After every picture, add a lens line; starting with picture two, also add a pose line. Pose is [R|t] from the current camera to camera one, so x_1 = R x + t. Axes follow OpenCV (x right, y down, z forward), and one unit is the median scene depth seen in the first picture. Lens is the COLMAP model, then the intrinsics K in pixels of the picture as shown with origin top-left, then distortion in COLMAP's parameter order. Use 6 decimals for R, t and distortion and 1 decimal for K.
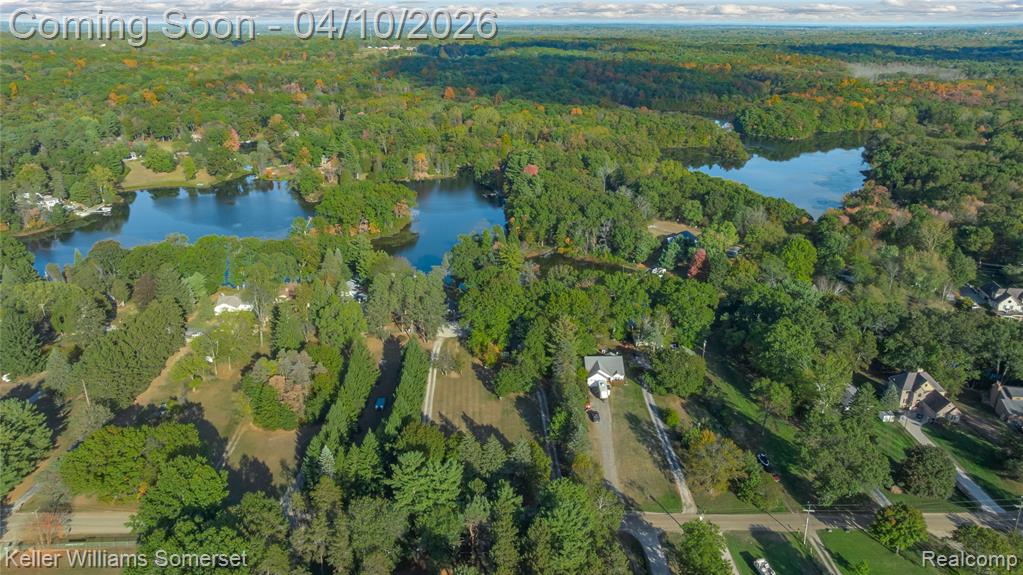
lens RADIAL K [[737.4, 0, 511.5], [0, 737.4, 287.5], [0, 0, 1]] dist [-0.007417, 0.032943]
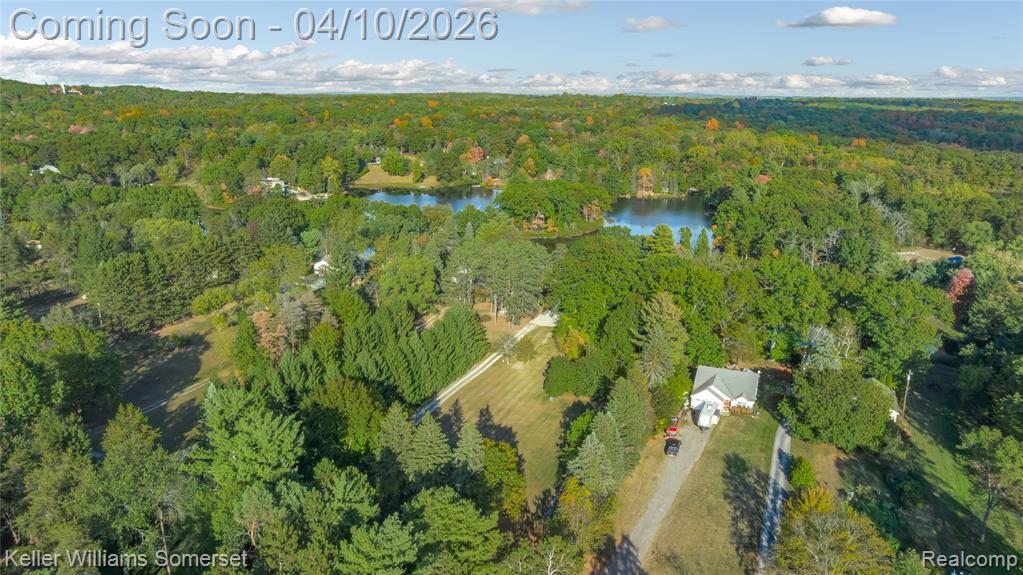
lens RADIAL K [[737.4, 0, 511.5], [0, 737.4, 287.5], [0, 0, 1]] dist [-0.007417, 0.032943]
pose [[0.919691, 0.109801, -0.376977, 0.176007], [-0.142664, 0.987933, -0.060299, 0.083984], [0.365807, 0.109238, 0.924258, 0.307833]]
